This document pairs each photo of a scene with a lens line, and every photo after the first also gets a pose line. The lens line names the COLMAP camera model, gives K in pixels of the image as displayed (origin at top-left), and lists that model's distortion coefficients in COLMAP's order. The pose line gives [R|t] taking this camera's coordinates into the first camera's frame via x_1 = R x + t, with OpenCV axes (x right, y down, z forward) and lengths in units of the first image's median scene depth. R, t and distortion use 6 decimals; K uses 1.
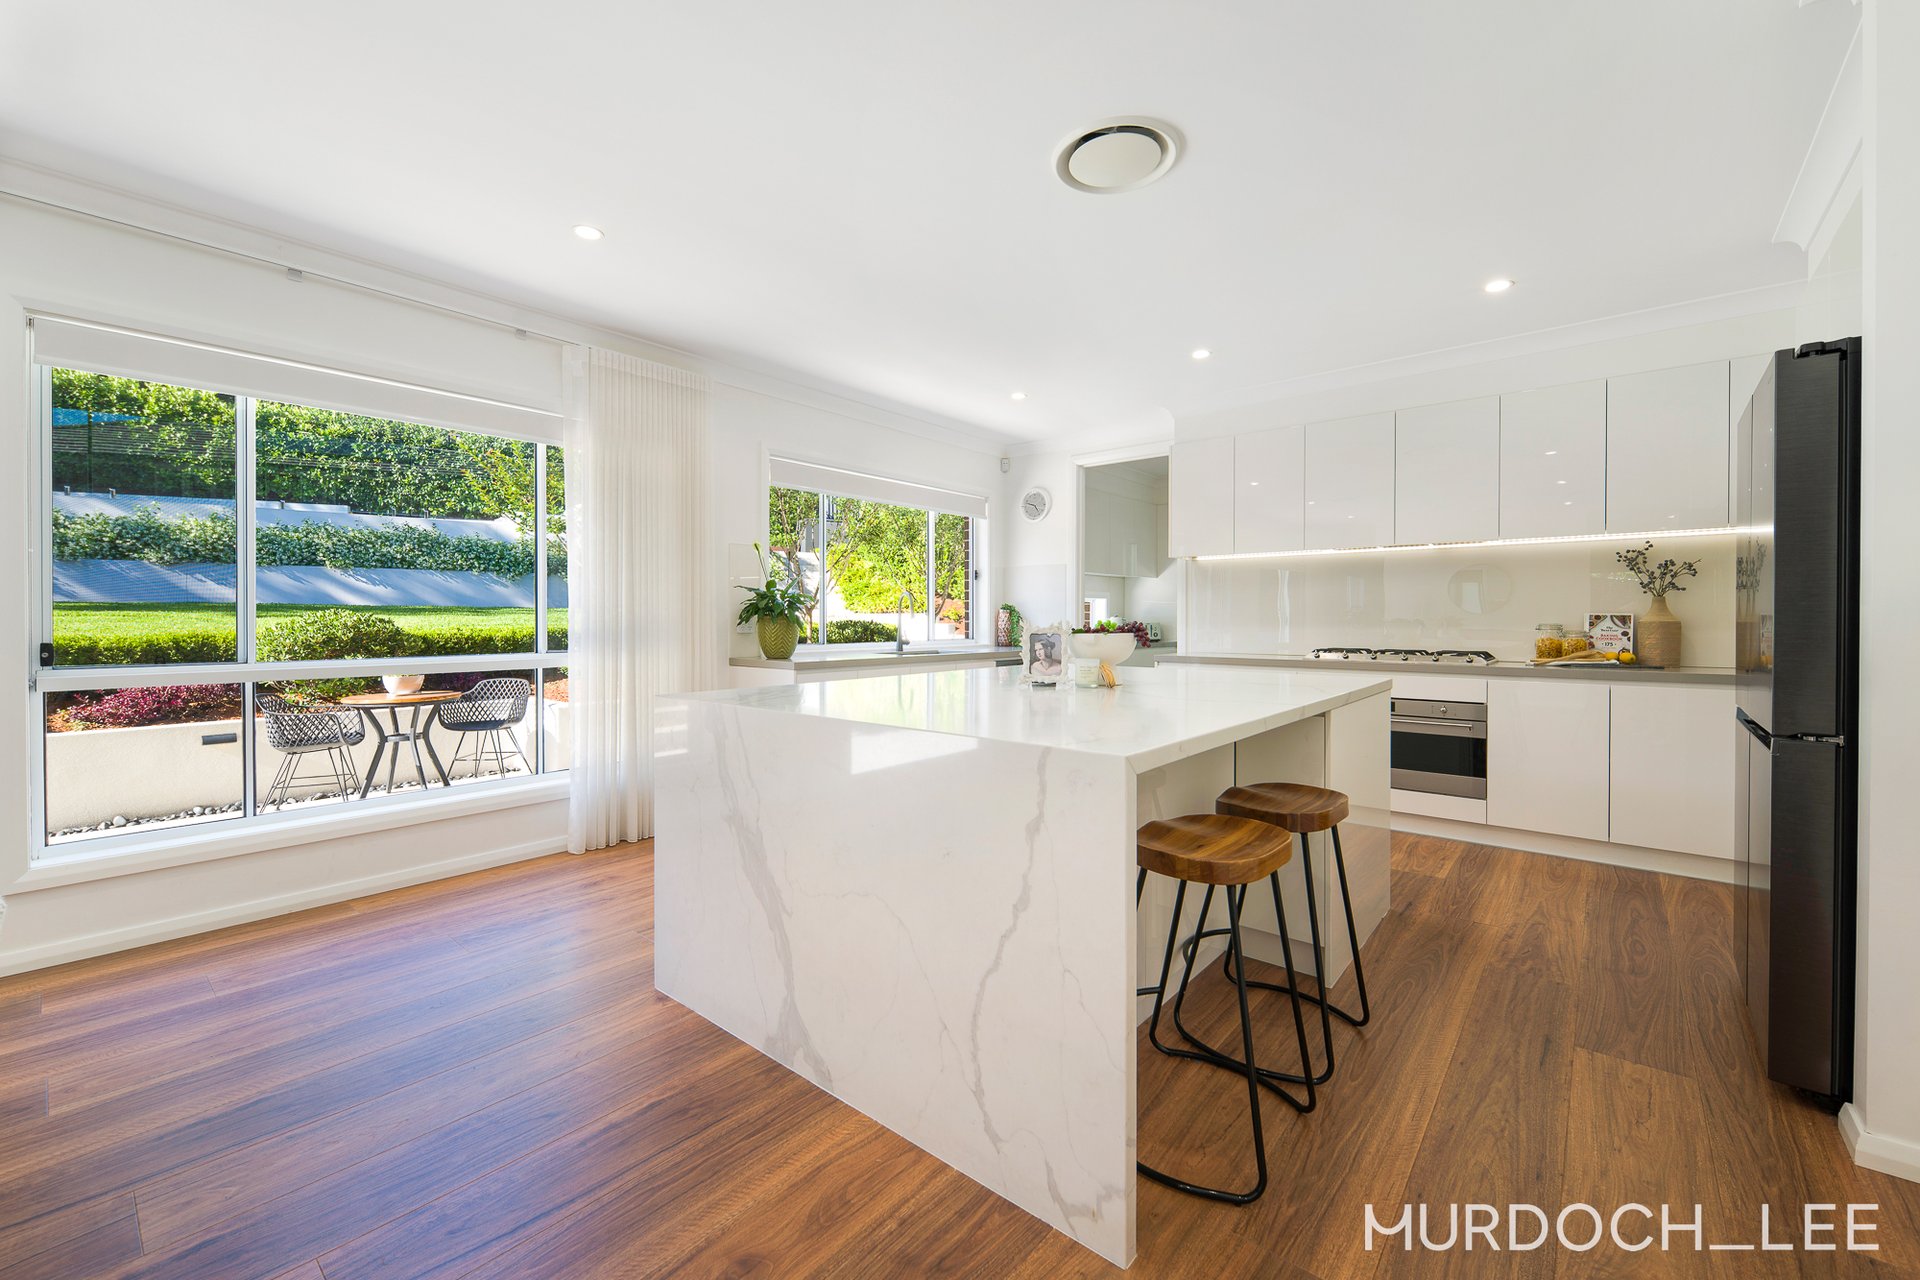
lens RADIAL K [[784.0, 0, 981.3], [0, 784.0, 610.5], [0, 0, 1]] dist [-0.002680, -0.000998]
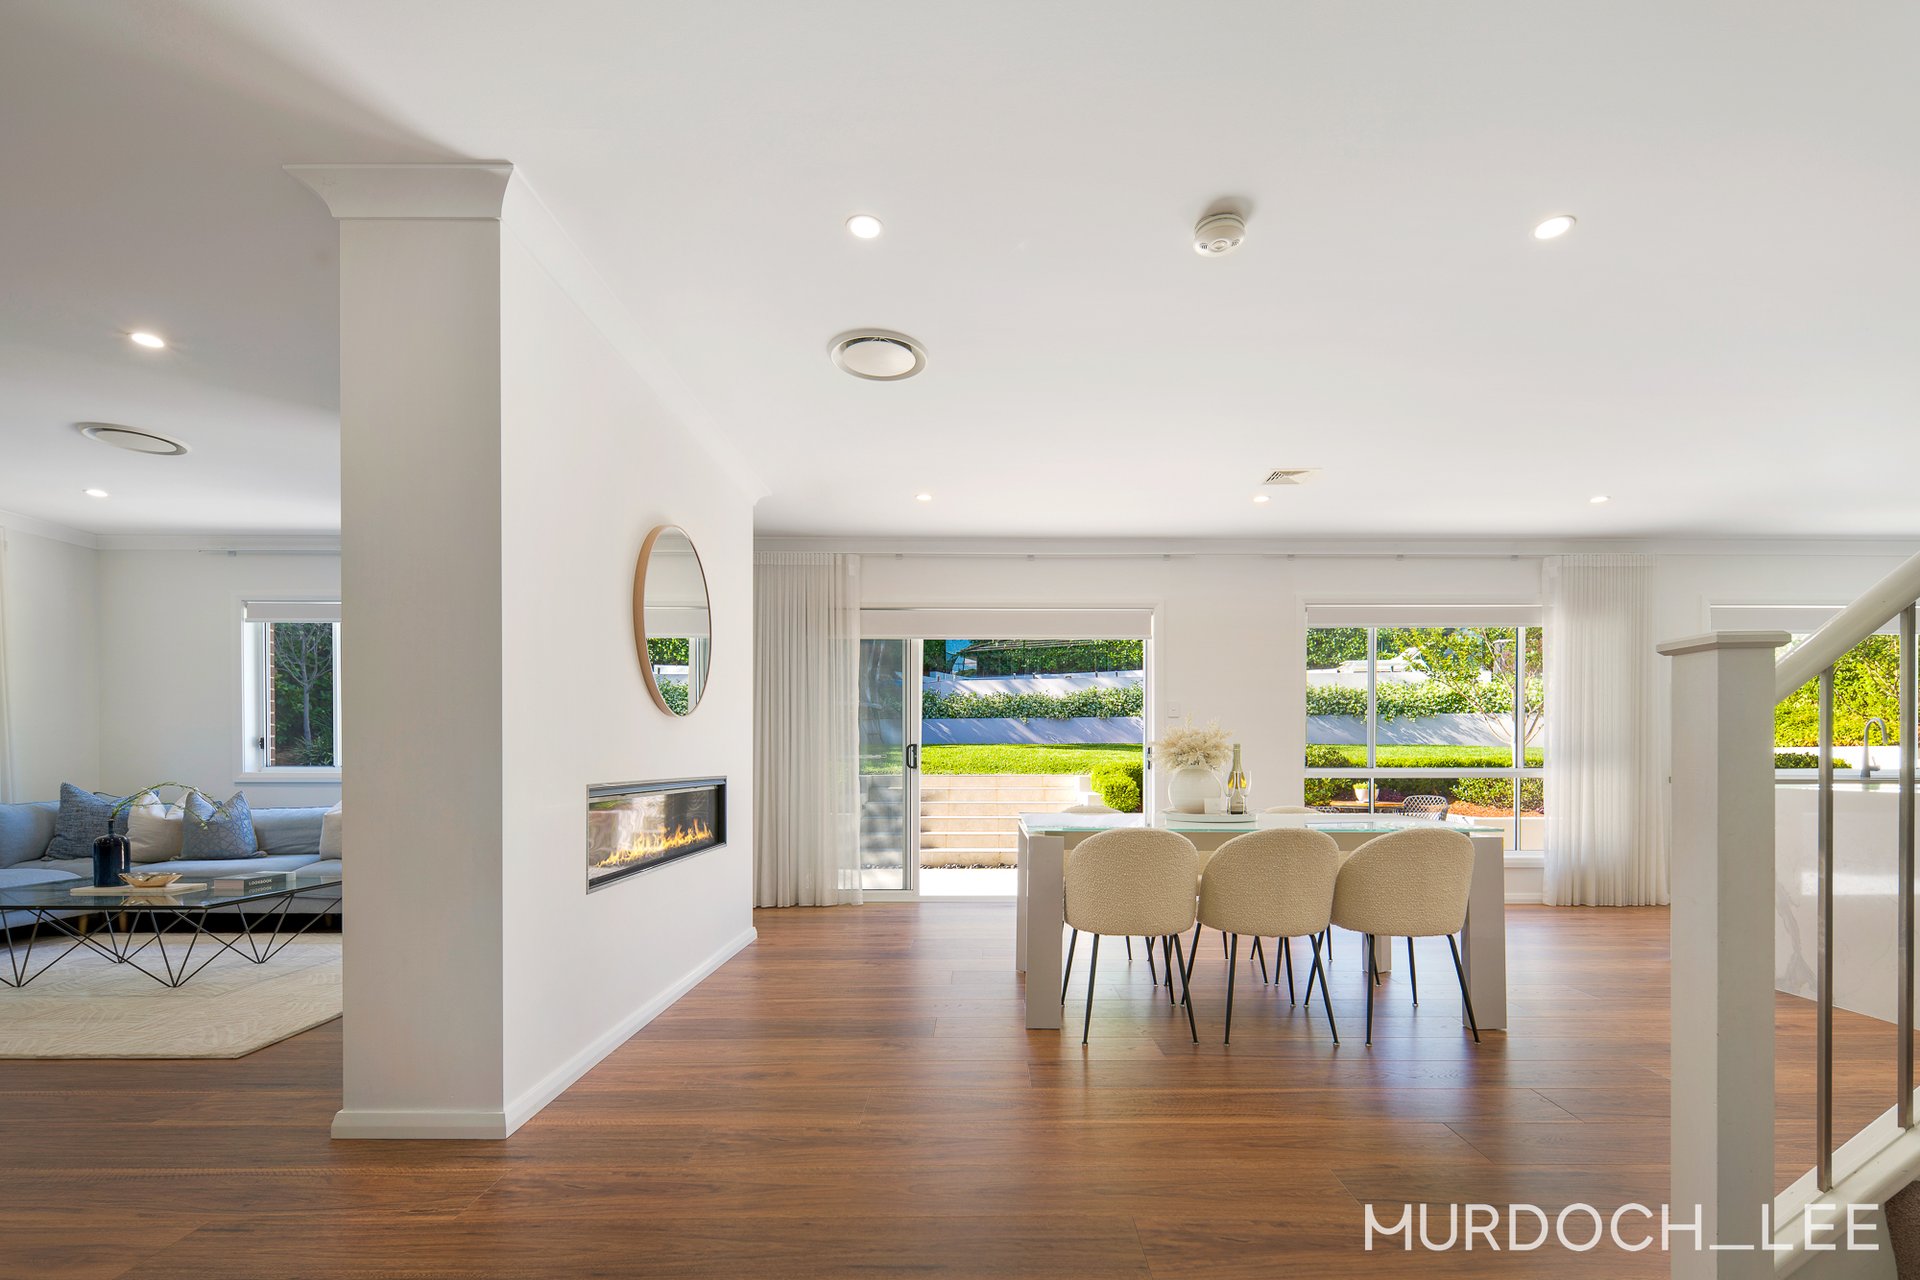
lens RADIAL K [[854.0, 0, 965.3], [0, 854.0, 762.8], [0, 0, 1]] dist [0.005595, 0.001161]
pose [[0.628620, 0.002322, -0.777709, 0.029745], [0.008087, 0.999922, 0.009522, 0.014673], [0.777670, -0.012275, 0.628552, -0.625375]]
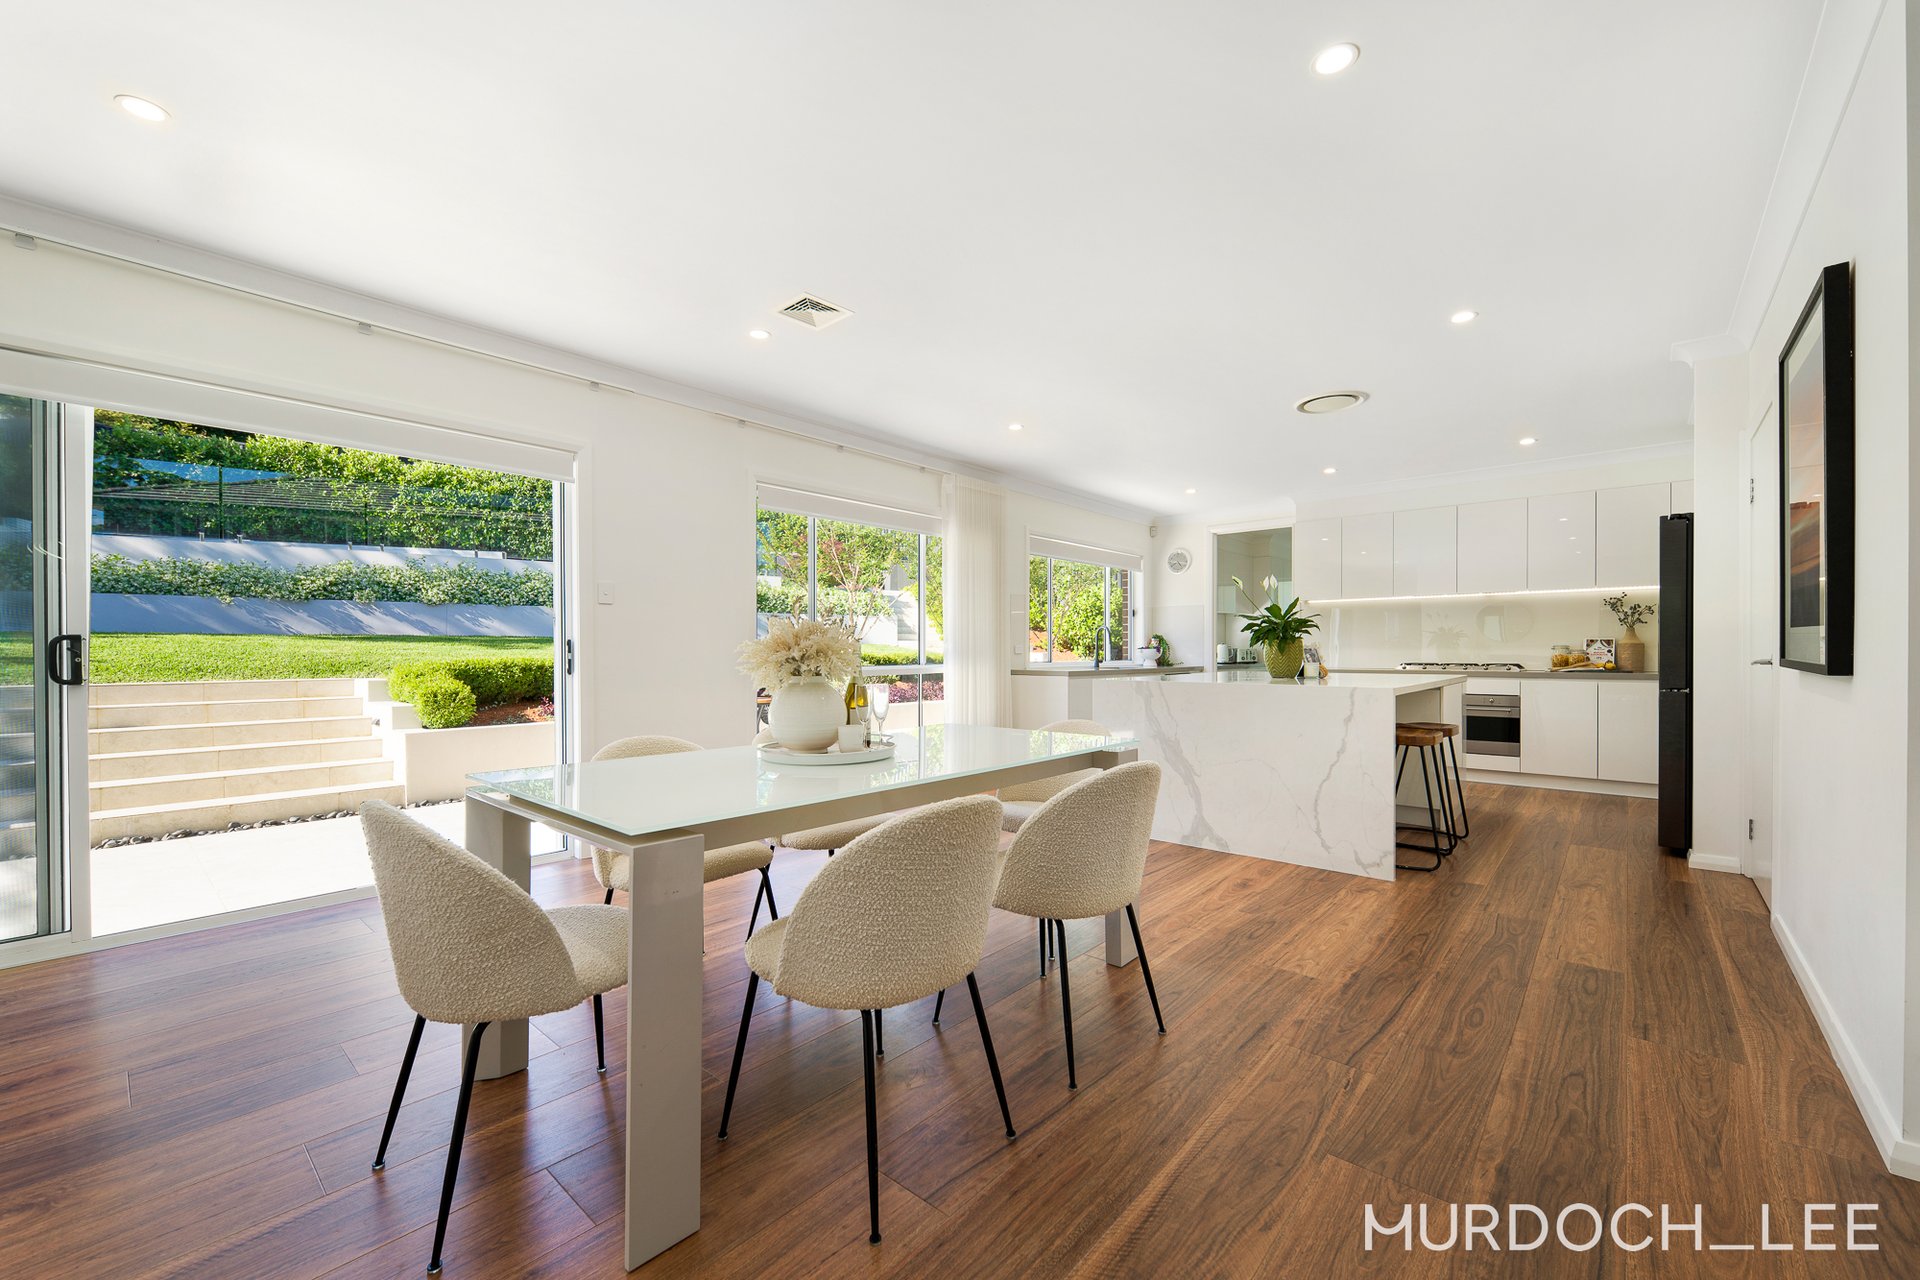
lens RADIAL K [[784.0, 0, 970.1], [0, 784.0, 644.5], [0, 0, 1]] dist [-0.002680, -0.000998]
pose [[0.999665, -0.002822, -0.025724, -0.314271], [0.002875, 0.999994, 0.002023, 0.007153], [0.025718, -0.002097, 0.999667, -0.451737]]
